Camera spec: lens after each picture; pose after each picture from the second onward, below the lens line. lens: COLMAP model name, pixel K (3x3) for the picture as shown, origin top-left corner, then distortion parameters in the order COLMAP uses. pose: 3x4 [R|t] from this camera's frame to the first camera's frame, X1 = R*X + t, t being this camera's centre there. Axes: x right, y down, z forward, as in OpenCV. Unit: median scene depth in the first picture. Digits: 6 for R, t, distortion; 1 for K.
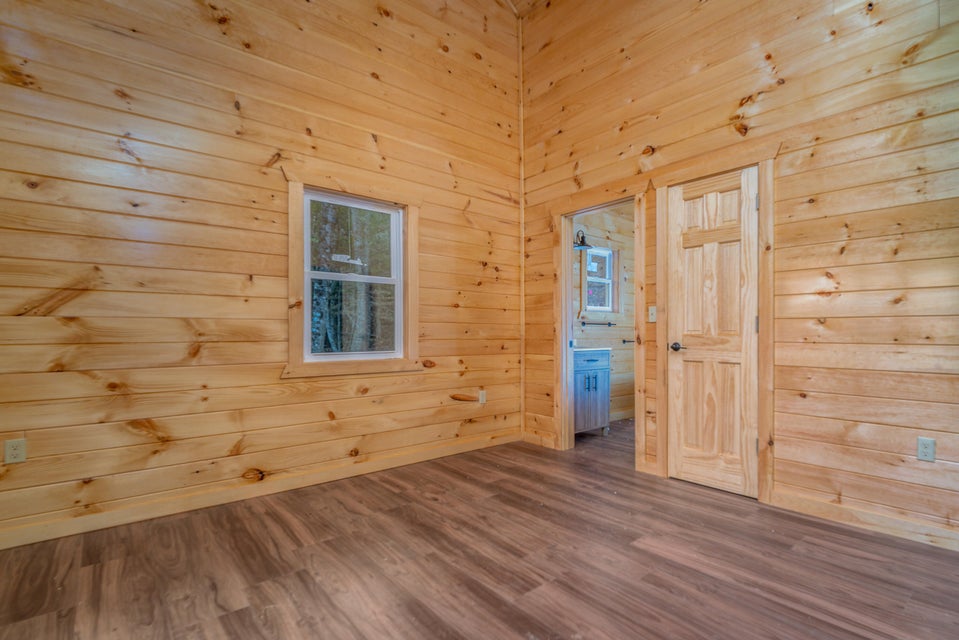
lens RADIAL K [[460.0, 0, 553.4], [0, 460.0, 331.4], [0, 0, 1]] dist [0.011329, -0.000581]
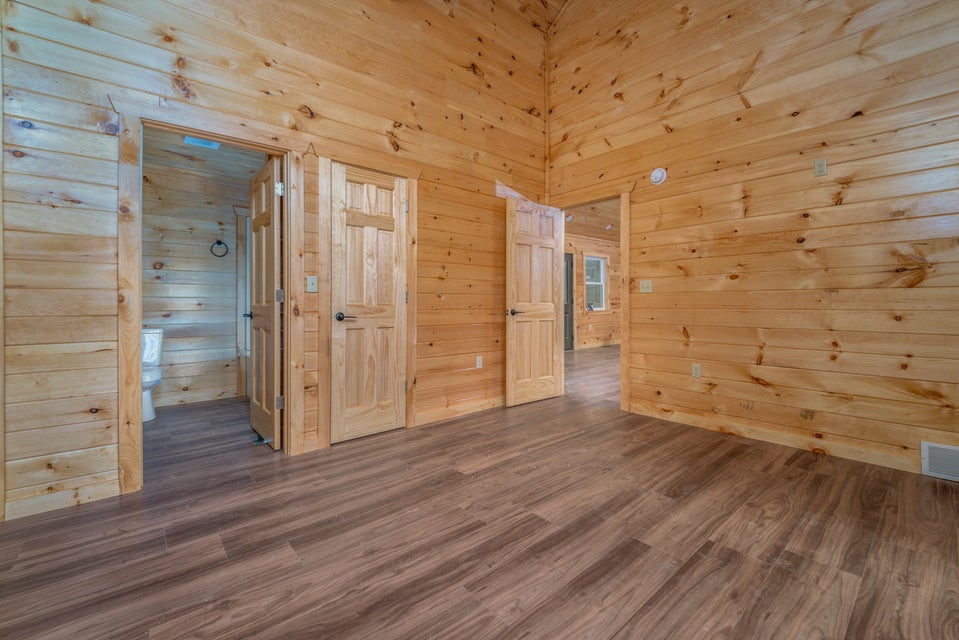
lens RADIAL K [[402.4, 0, 478.4], [0, 402.4, 301.0], [0, 0, 1]] dist [-0.000204, -0.006030]
pose [[0.065206, 0.005131, 0.997859, -0.687796], [-0.000231, 0.999987, -0.005127, 0.002606], [-0.997872, 0.000104, 0.065207, 0.686475]]
